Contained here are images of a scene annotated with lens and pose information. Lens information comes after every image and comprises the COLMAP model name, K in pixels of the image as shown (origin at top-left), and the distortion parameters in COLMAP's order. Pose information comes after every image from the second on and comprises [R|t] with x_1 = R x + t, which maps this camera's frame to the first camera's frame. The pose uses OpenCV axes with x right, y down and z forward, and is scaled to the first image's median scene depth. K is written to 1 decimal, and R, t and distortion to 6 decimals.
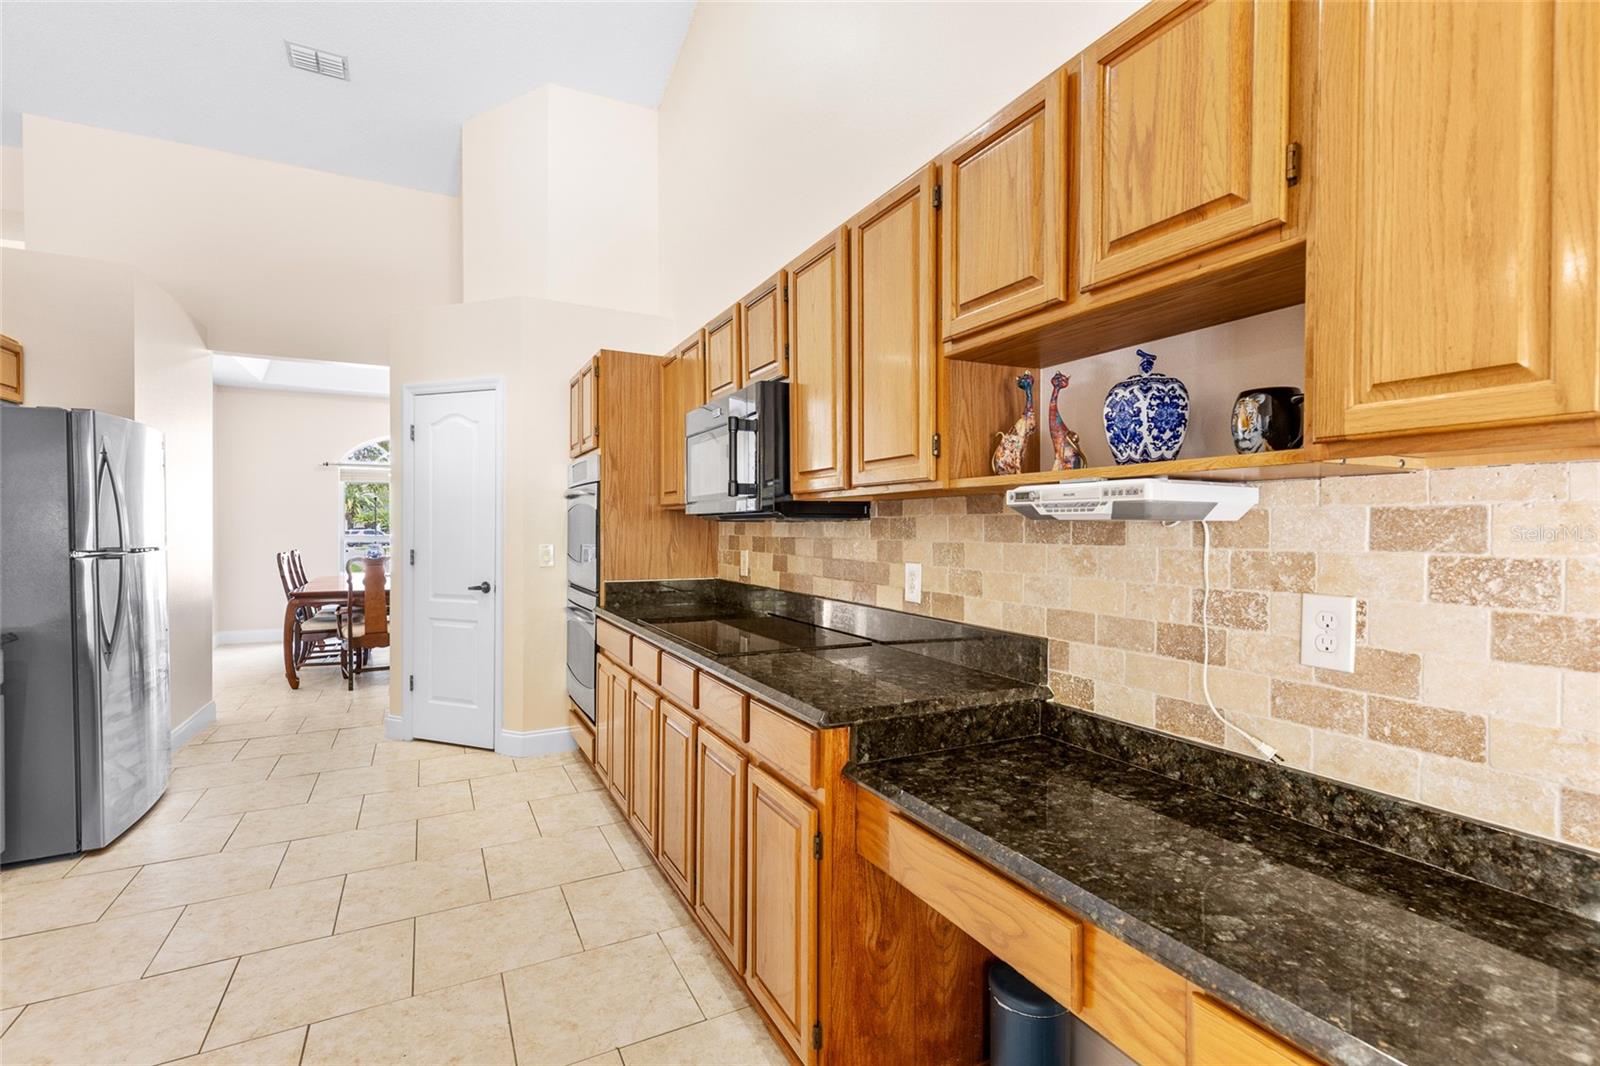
lens RADIAL K [[728.3, 0, 802.6], [0, 728.3, 534.9], [0, 0, 1]] dist [0.010989, -0.000836]
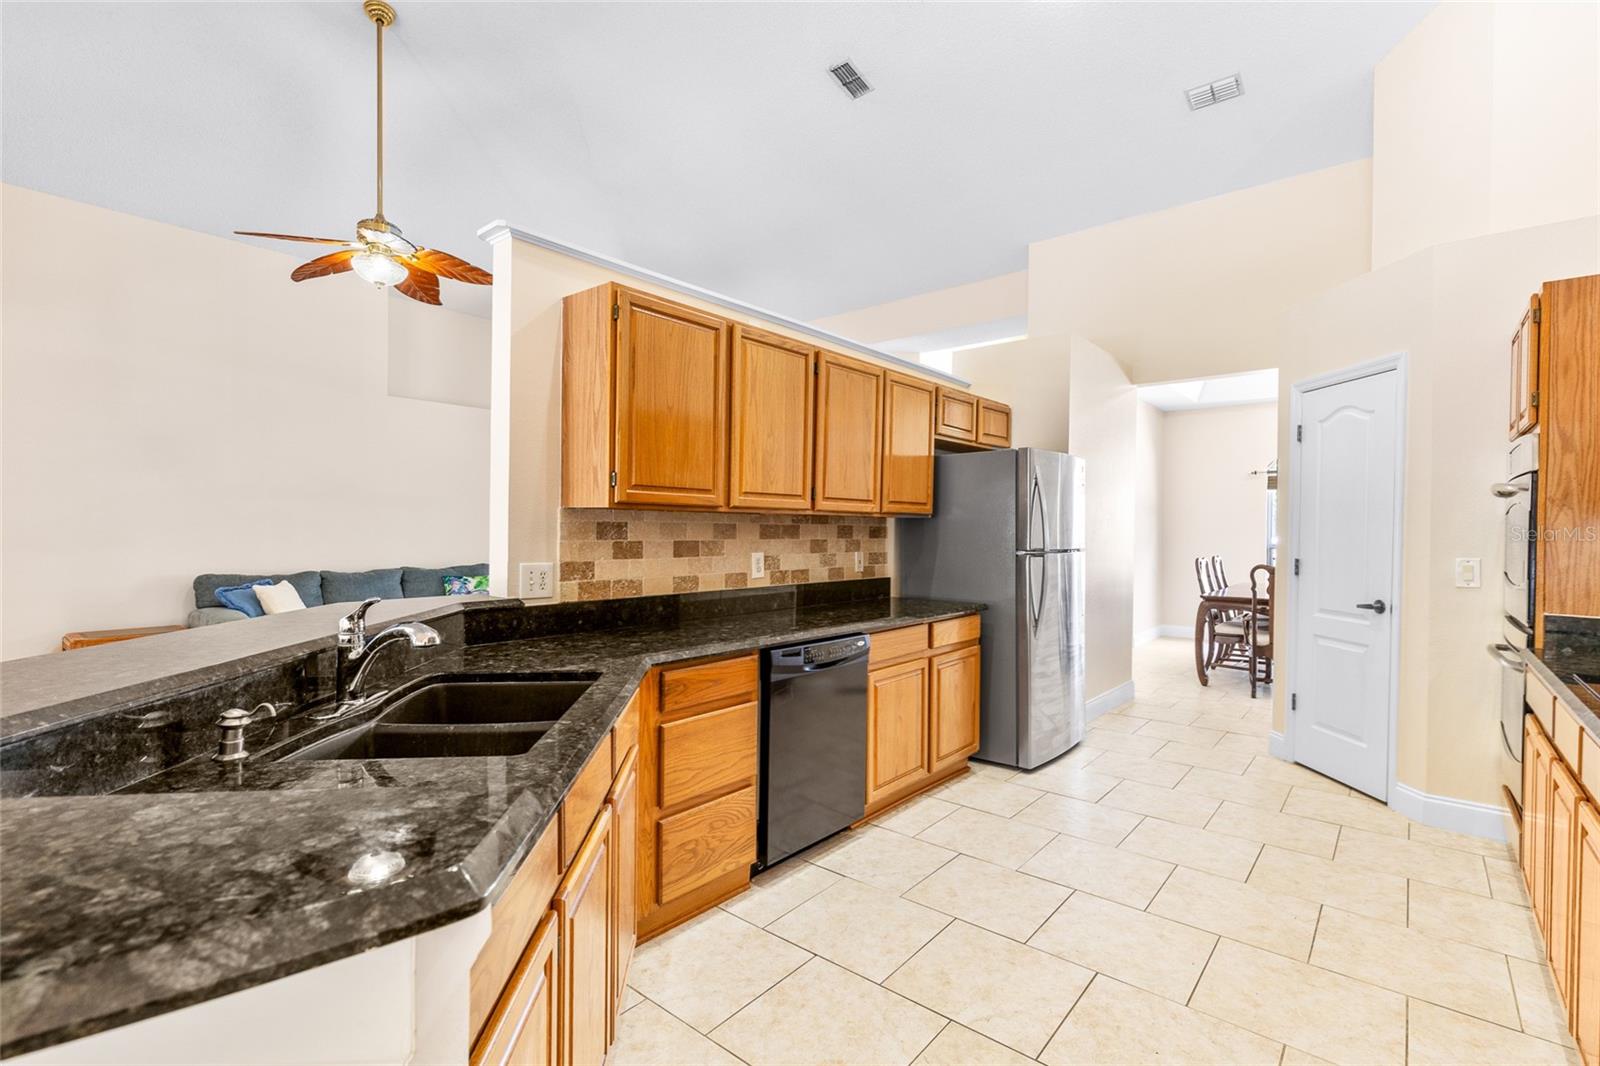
lens RADIAL K [[728.3, 0, 806.9], [0, 728.3, 534.4], [0, 0, 1]] dist [0.010989, -0.000836]
pose [[0.390503, 0.006093, -0.920582, 0.150590], [-0.016195, 0.999869, -0.000252, -0.001349], [0.920459, 0.015007, 0.390550, 0.108299]]
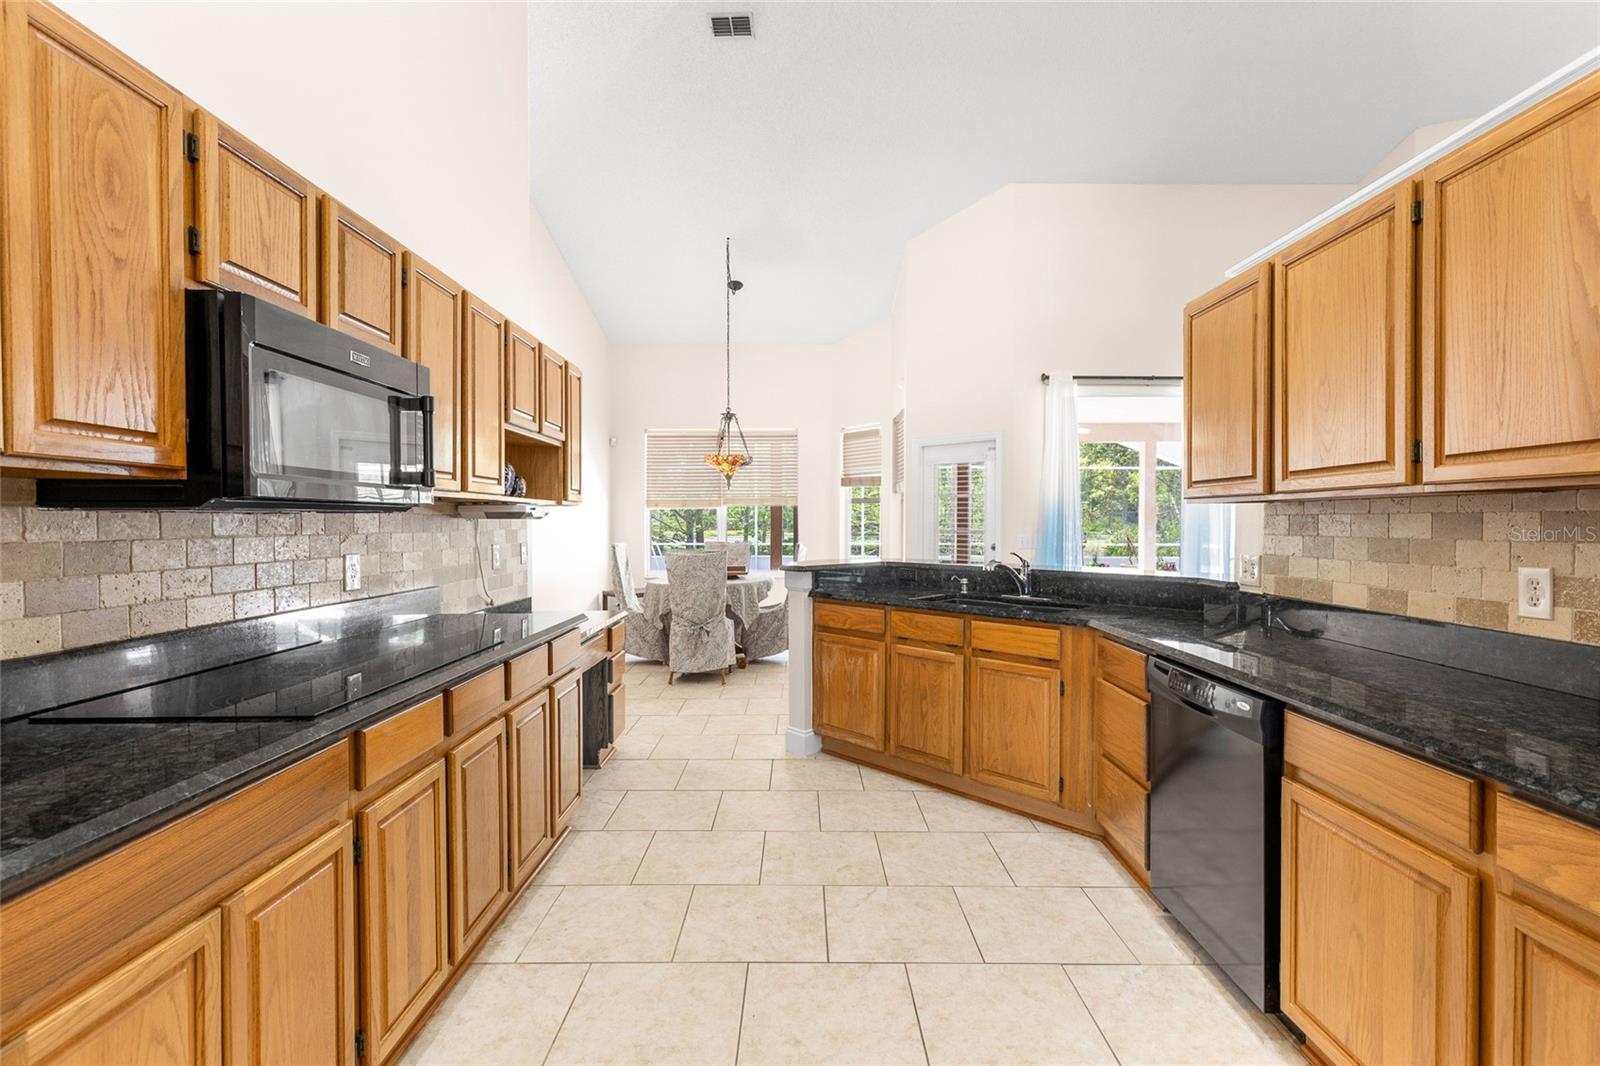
lens RADIAL K [[728.3, 0, 806.2], [0, 728.3, 531.7], [0, 0, 1]] dist [0.010989, -0.000836]
pose [[-0.889566, -0.006134, 0.456765, -0.997759], [0.004210, 0.999757, 0.021624, -0.020583], [-0.456787, 0.021159, -0.889324, 1.707883]]
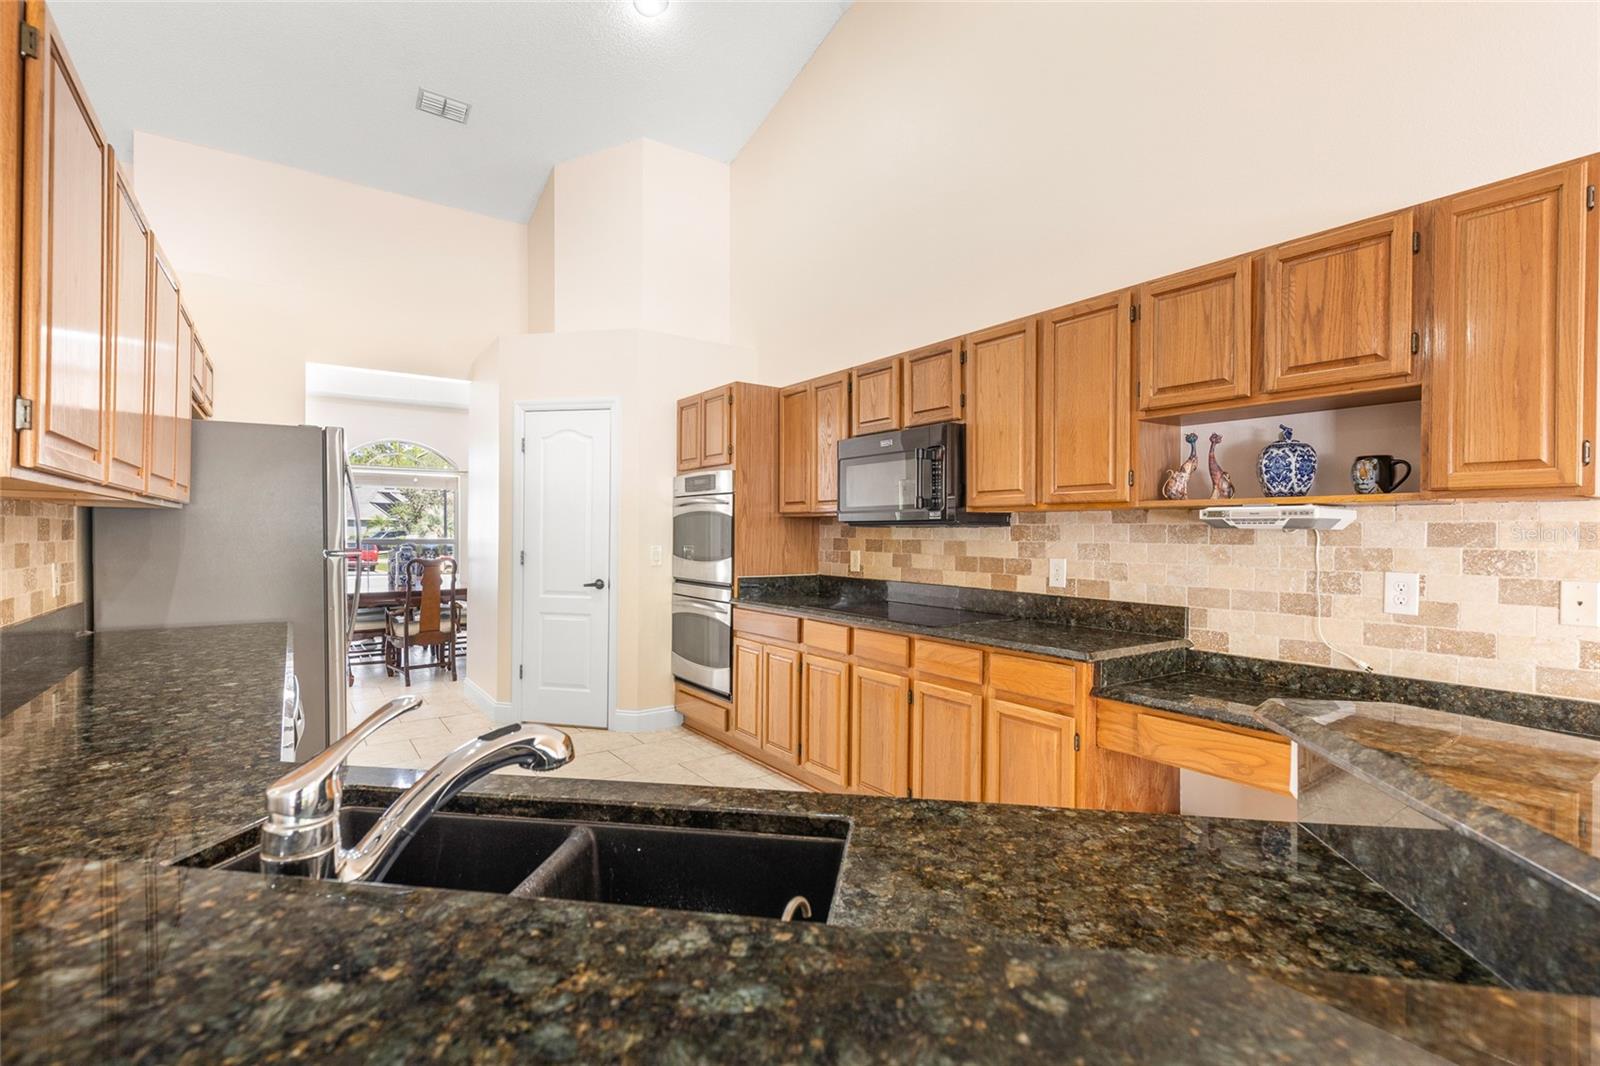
lens RADIAL K [[728.3, 0, 805.9], [0, 728.3, 534.0], [0, 0, 1]] dist [0.010989, -0.000836]
pose [[0.989855, 0.002008, 0.142064, -0.493355], [-0.001231, 0.999984, -0.005560, 0.000995], [-0.142073, 0.005328, 0.989842, -0.280195]]
